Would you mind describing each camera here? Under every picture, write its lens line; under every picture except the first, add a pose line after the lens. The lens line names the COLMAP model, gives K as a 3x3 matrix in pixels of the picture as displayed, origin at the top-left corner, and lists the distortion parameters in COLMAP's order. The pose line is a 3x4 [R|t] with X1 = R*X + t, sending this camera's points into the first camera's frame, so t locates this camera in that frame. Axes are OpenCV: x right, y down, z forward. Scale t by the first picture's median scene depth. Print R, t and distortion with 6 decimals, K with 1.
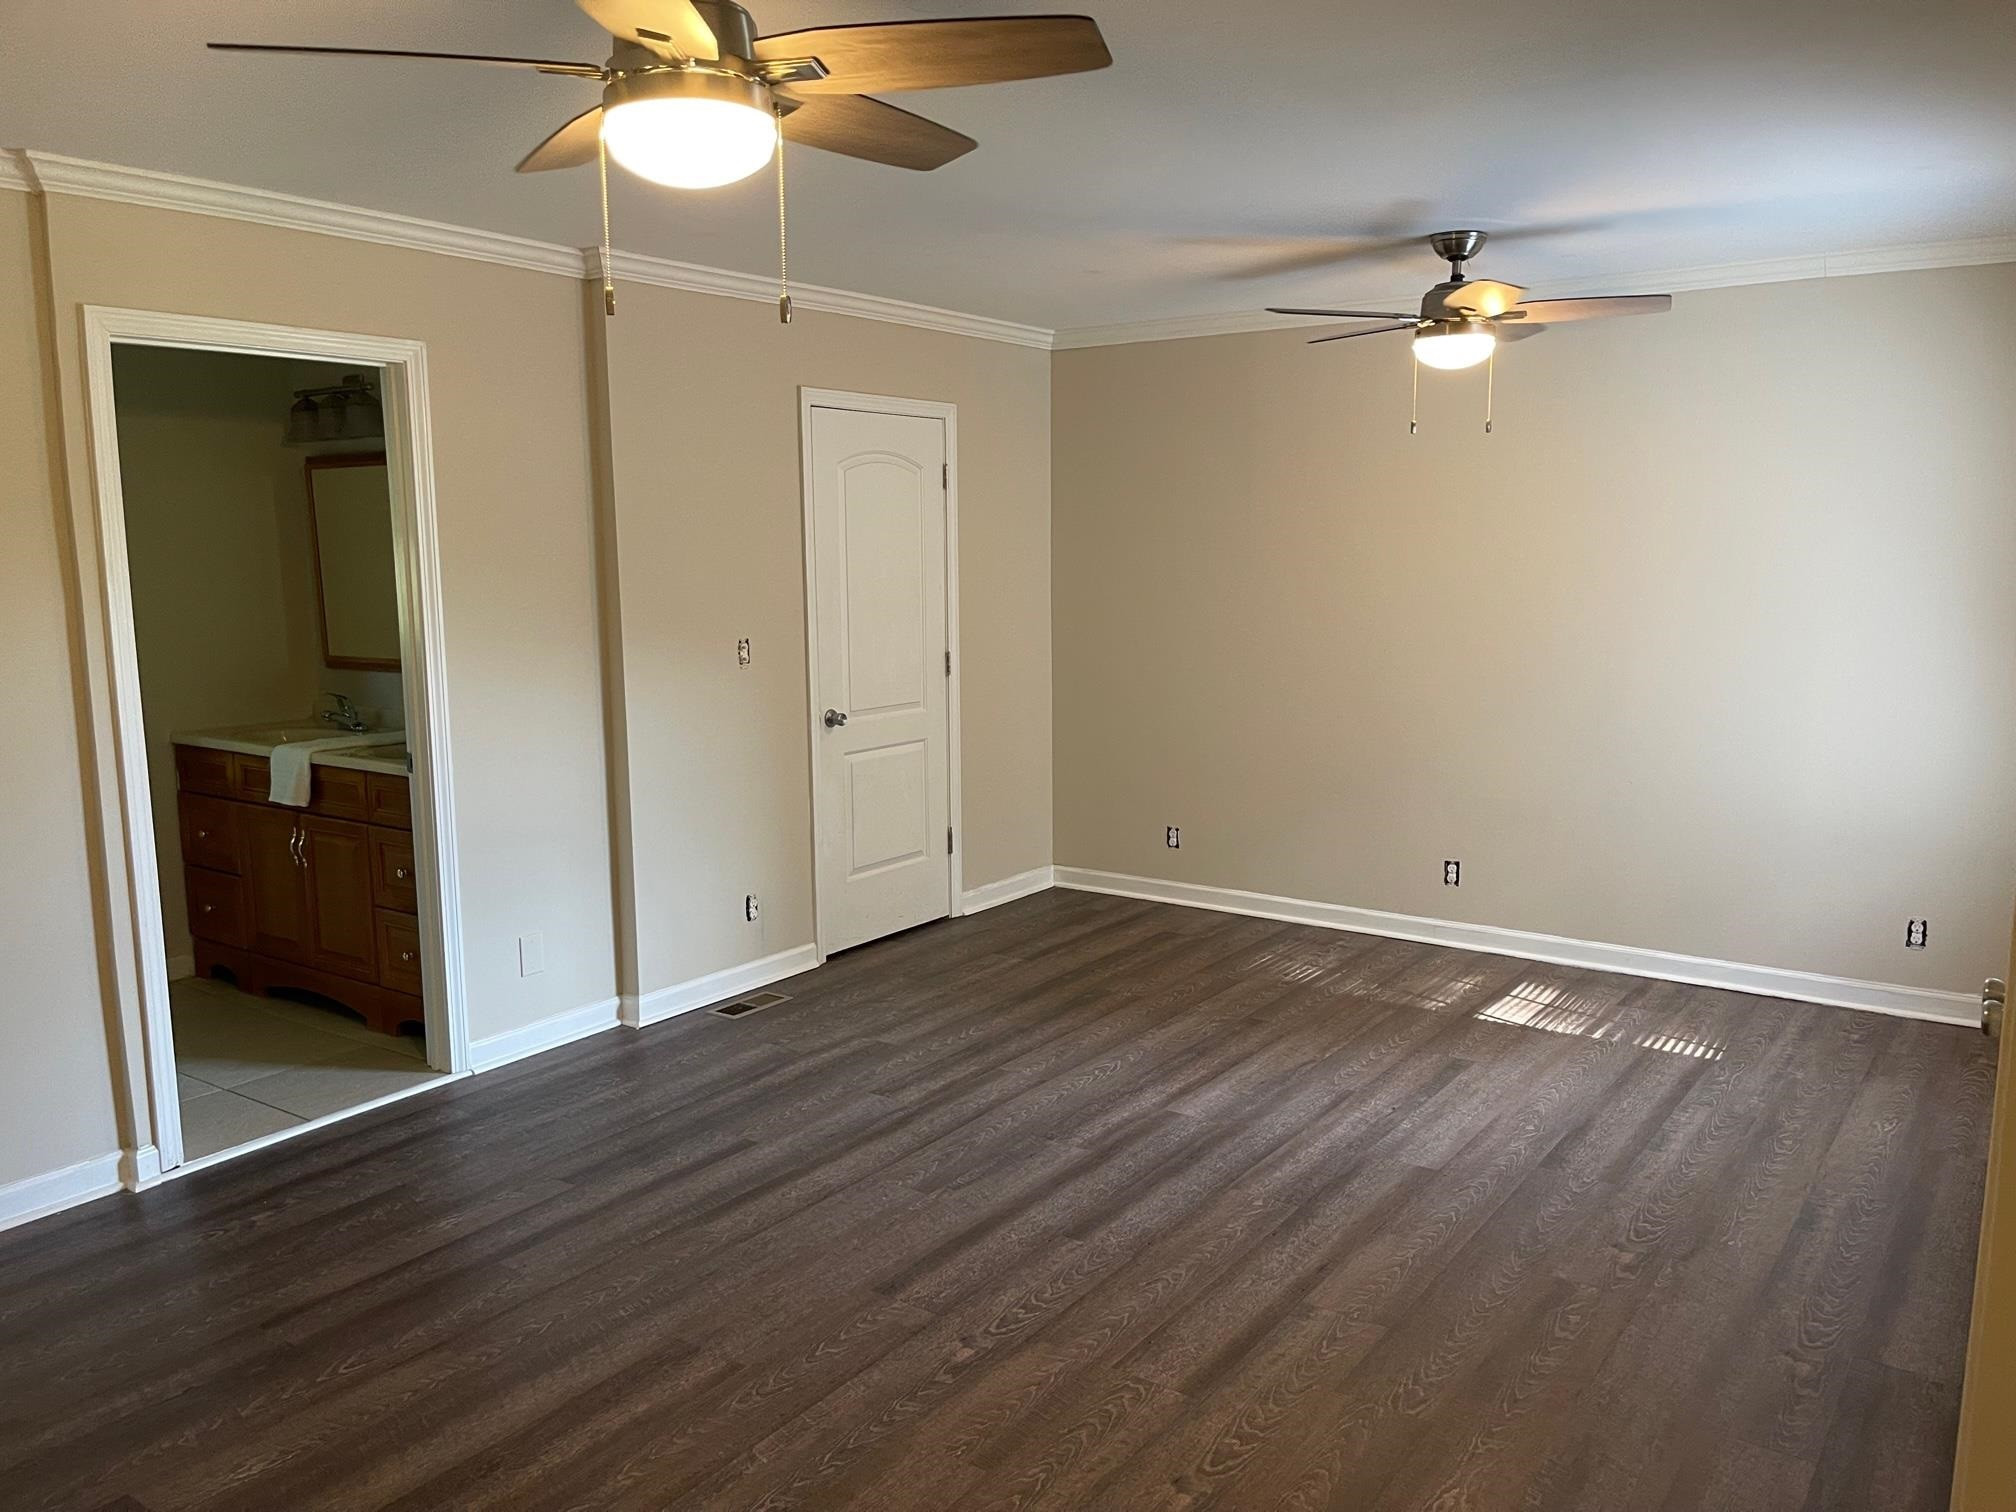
lens RADIAL K [[1526.7, 0, 1004.7], [0, 1526.7, 771.5], [0, 0, 1]] dist [0.087576, -0.106396]
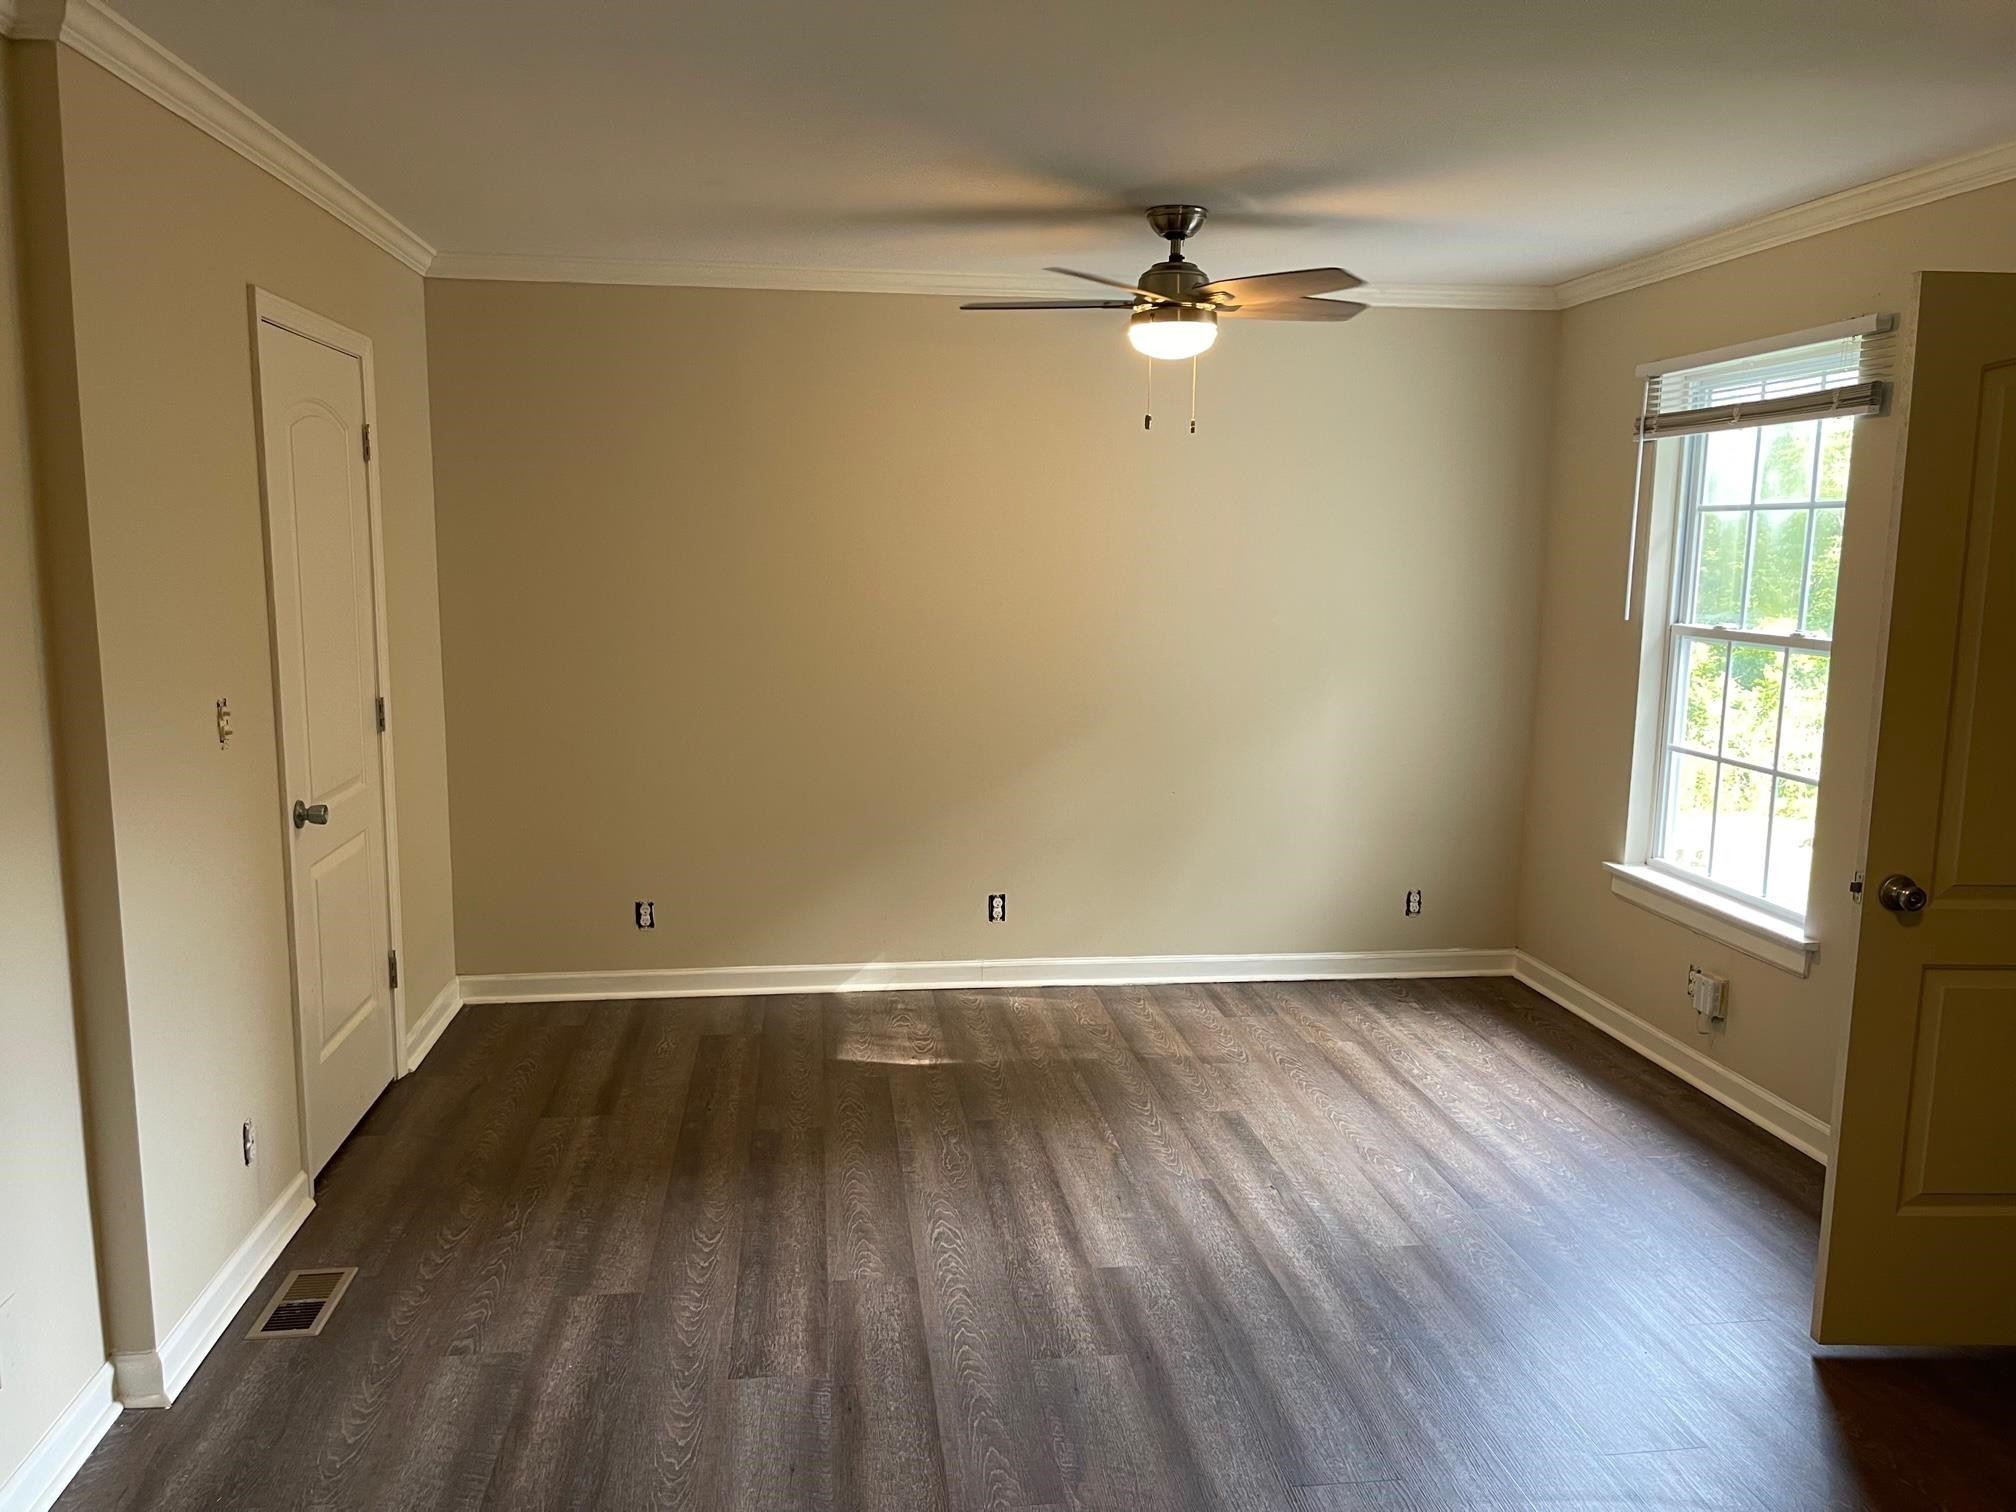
lens RADIAL K [[1526.7, 0, 1004.7], [0, 1526.7, 771.5], [0, 0, 1]] dist [0.087576, -0.106396]
pose [[0.739339, -0.088763, 0.667457, -0.377770], [0.090305, 0.995389, 0.032343, -0.054625], [-0.667250, 0.036363, 0.743946, 0.376499]]
